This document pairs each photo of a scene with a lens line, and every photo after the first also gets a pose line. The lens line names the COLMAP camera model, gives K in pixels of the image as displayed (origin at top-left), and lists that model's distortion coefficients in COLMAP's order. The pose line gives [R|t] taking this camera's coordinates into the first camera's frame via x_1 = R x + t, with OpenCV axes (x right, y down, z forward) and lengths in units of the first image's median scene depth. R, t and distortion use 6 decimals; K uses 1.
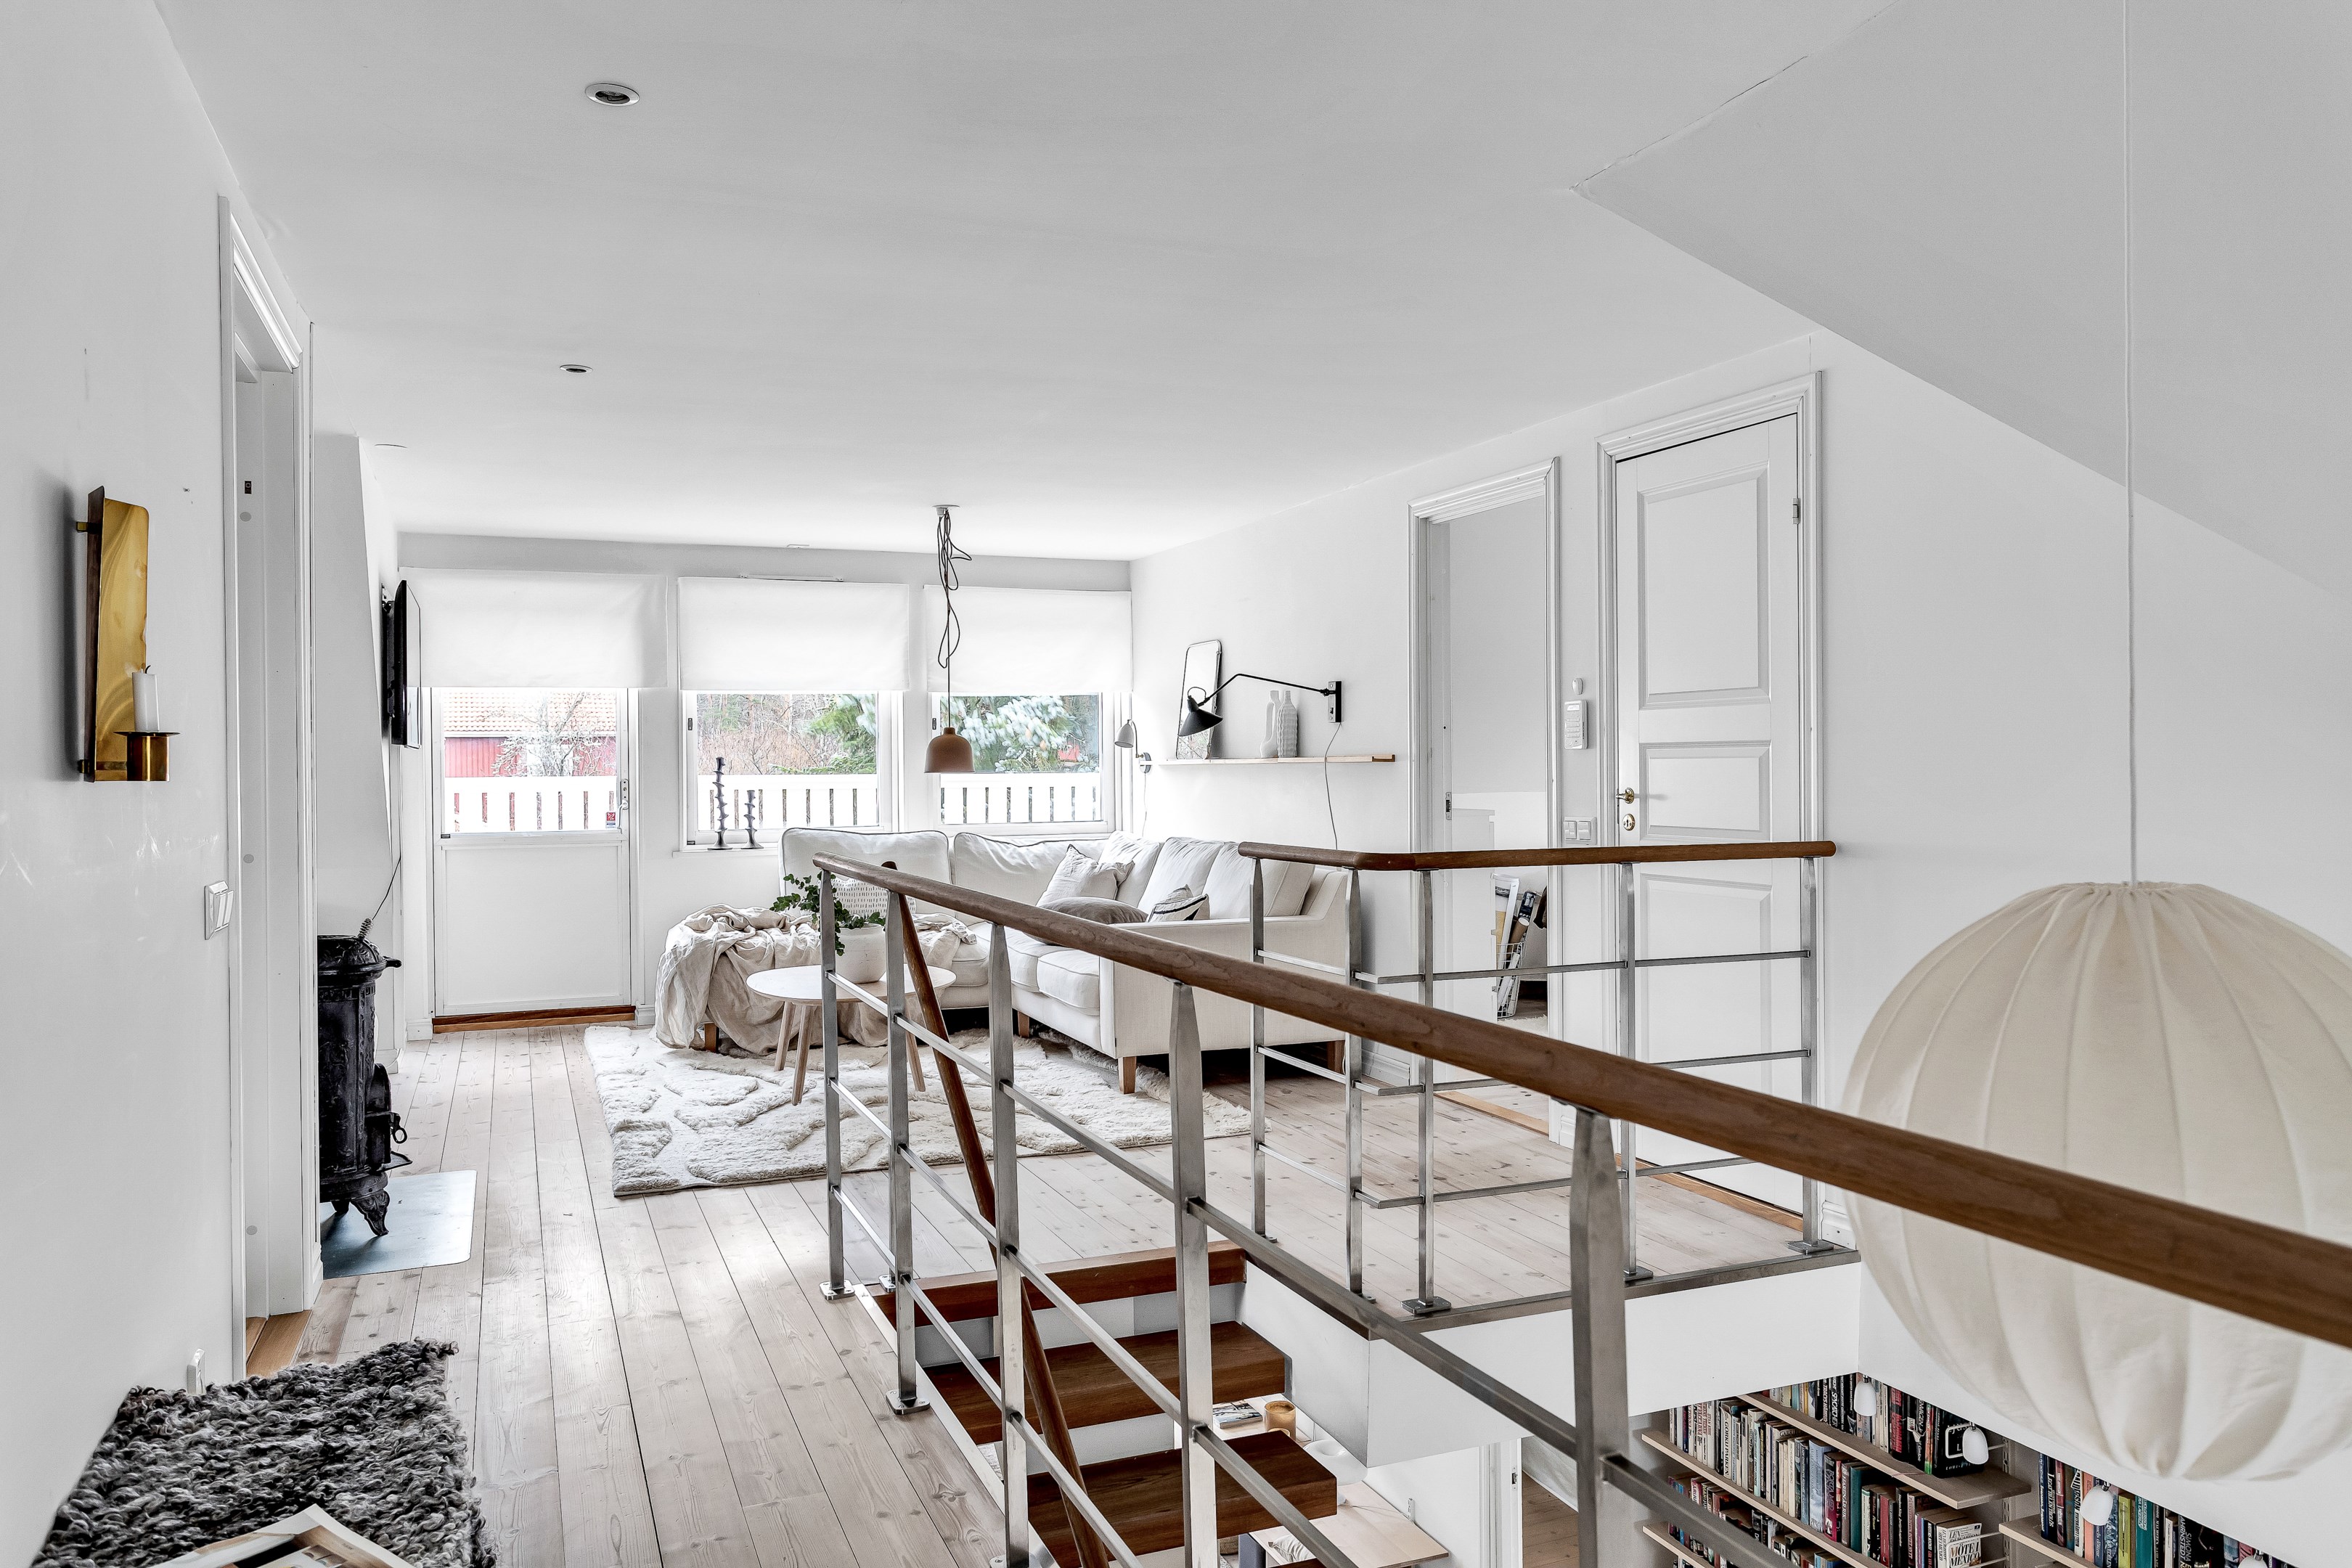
lens RADIAL K [[1598.8, 0, 1167.0], [0, 1598.8, 760.9], [0, 0, 1]] dist [0.001998, 0.002914]
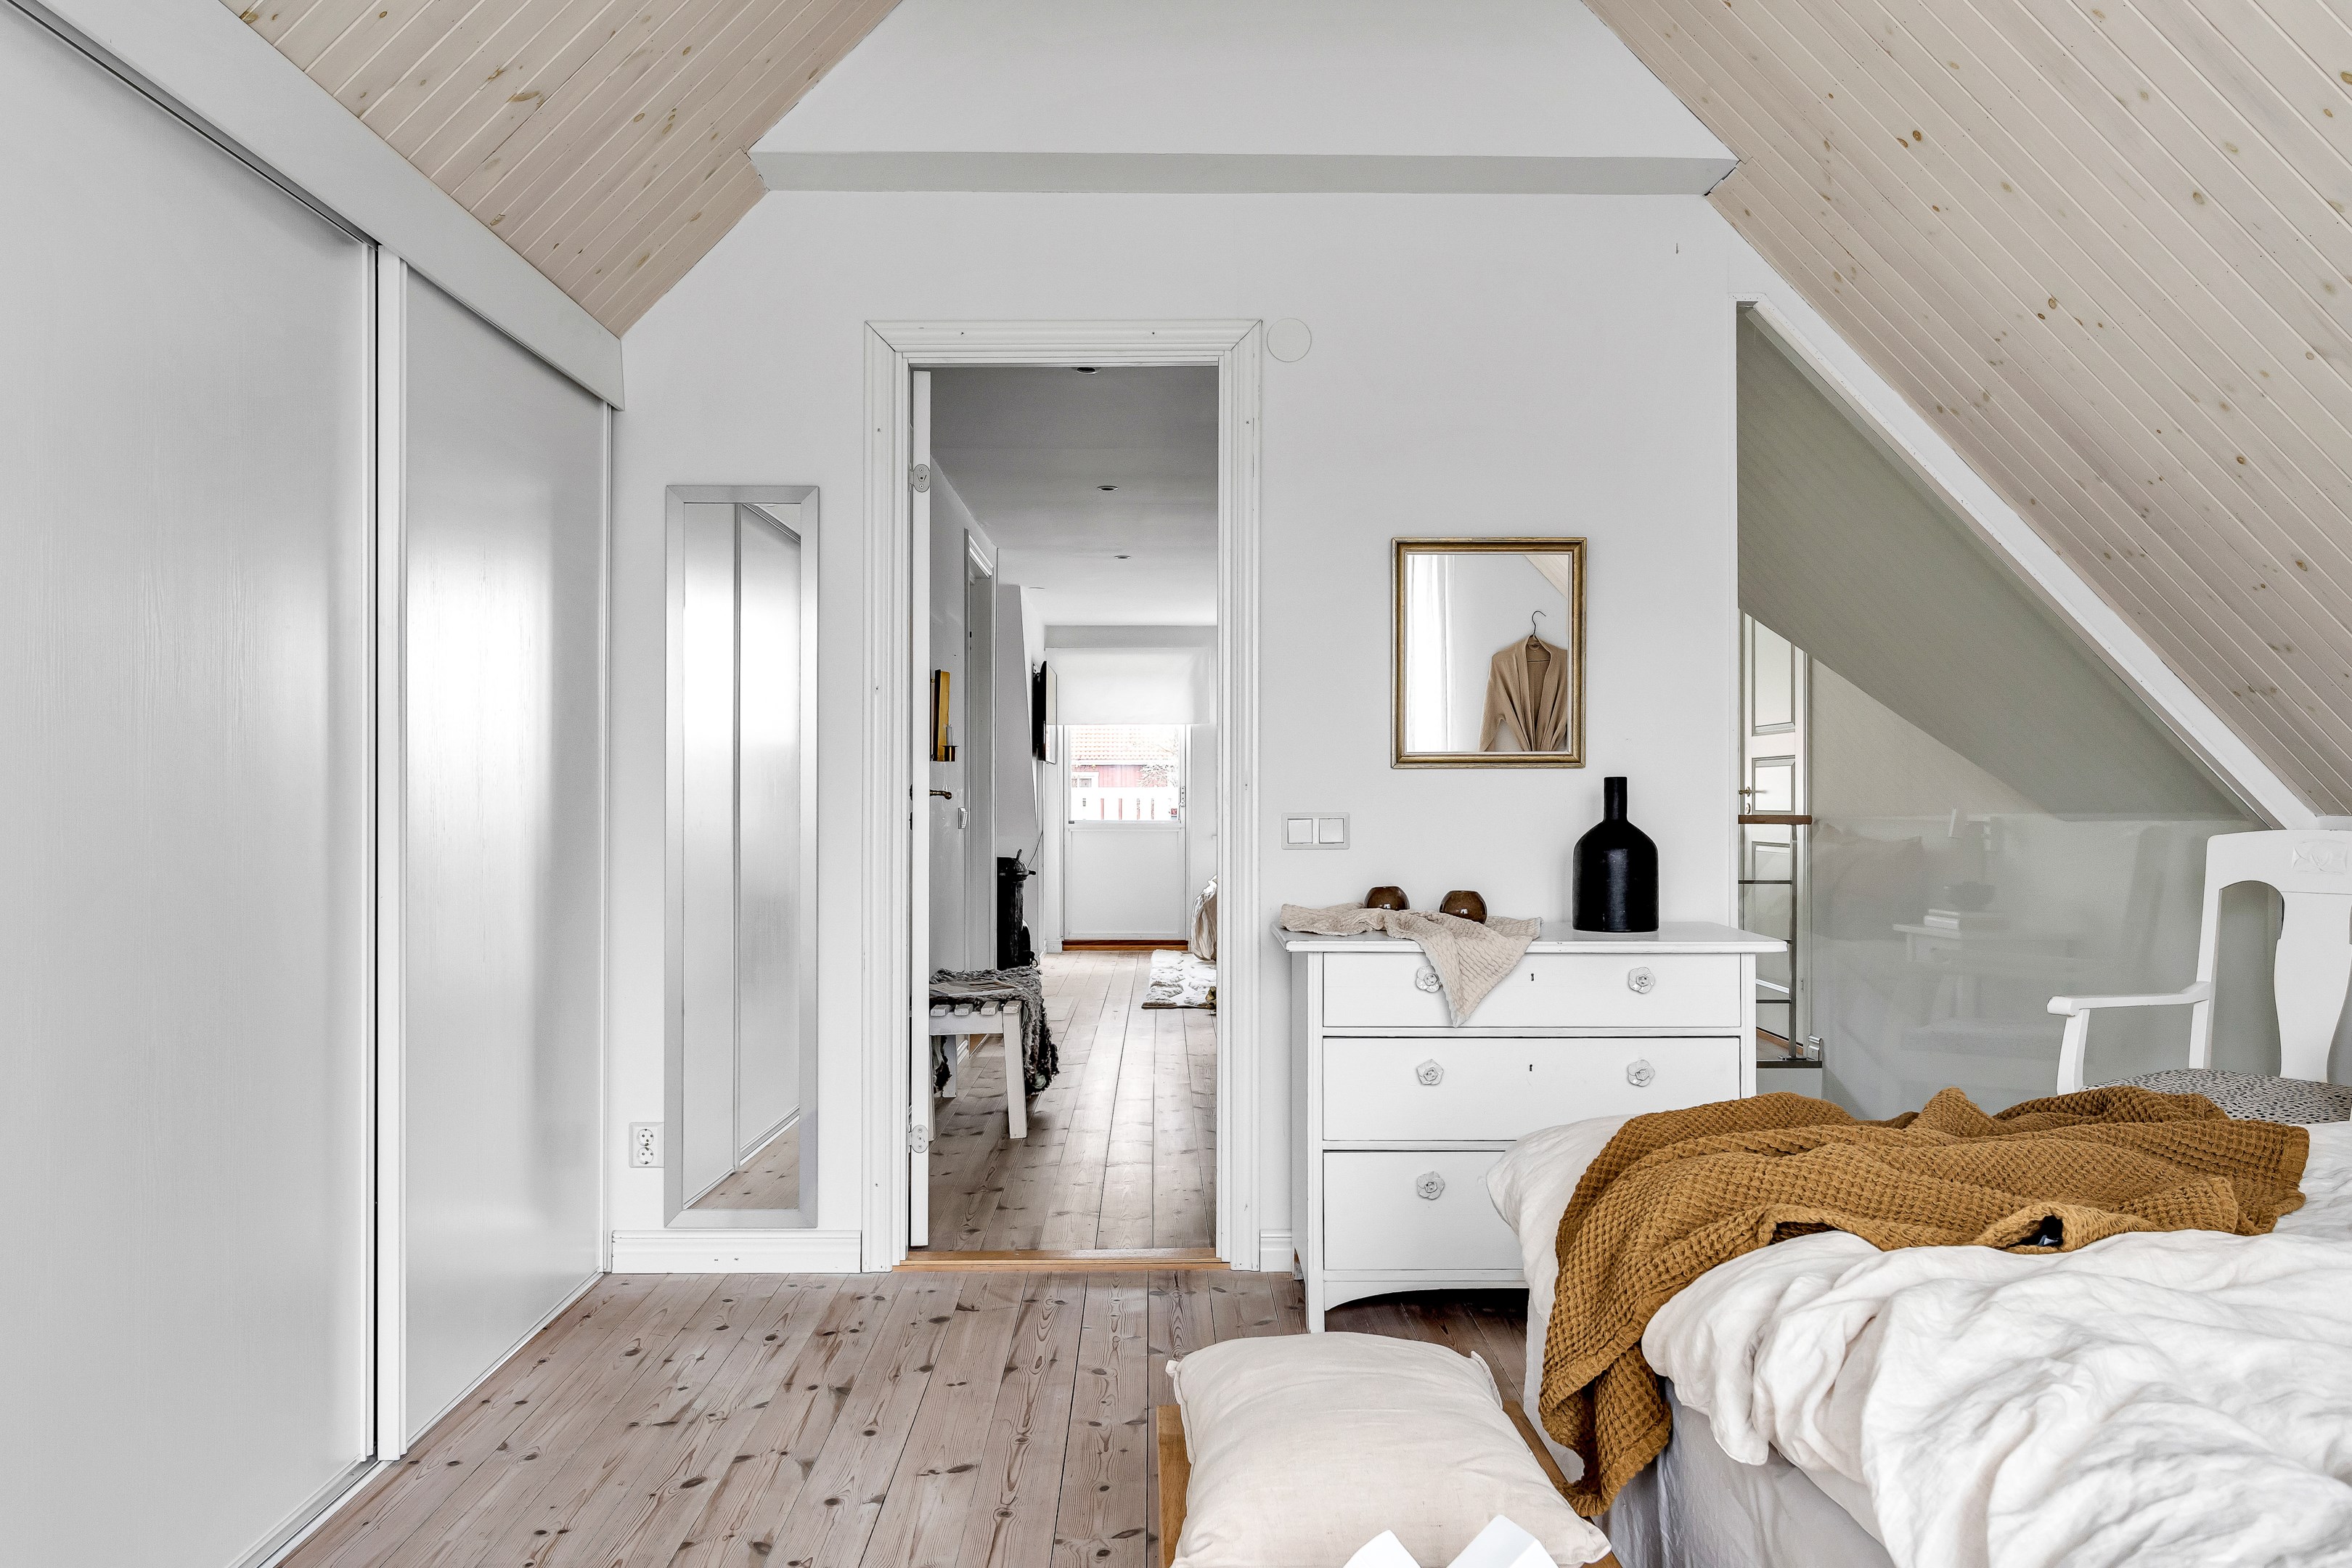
lens RADIAL K [[1569.9, 0, 1176.0], [0, 1569.9, 784.0], [0, 0, 1]] dist [-0.007494, -0.000008]
pose [[0.930870, 0.006332, -0.365296, 0.279464], [-0.007543, 0.999970, -0.001888, 0.018248], [0.365273, 0.004512, 0.930890, -0.529485]]
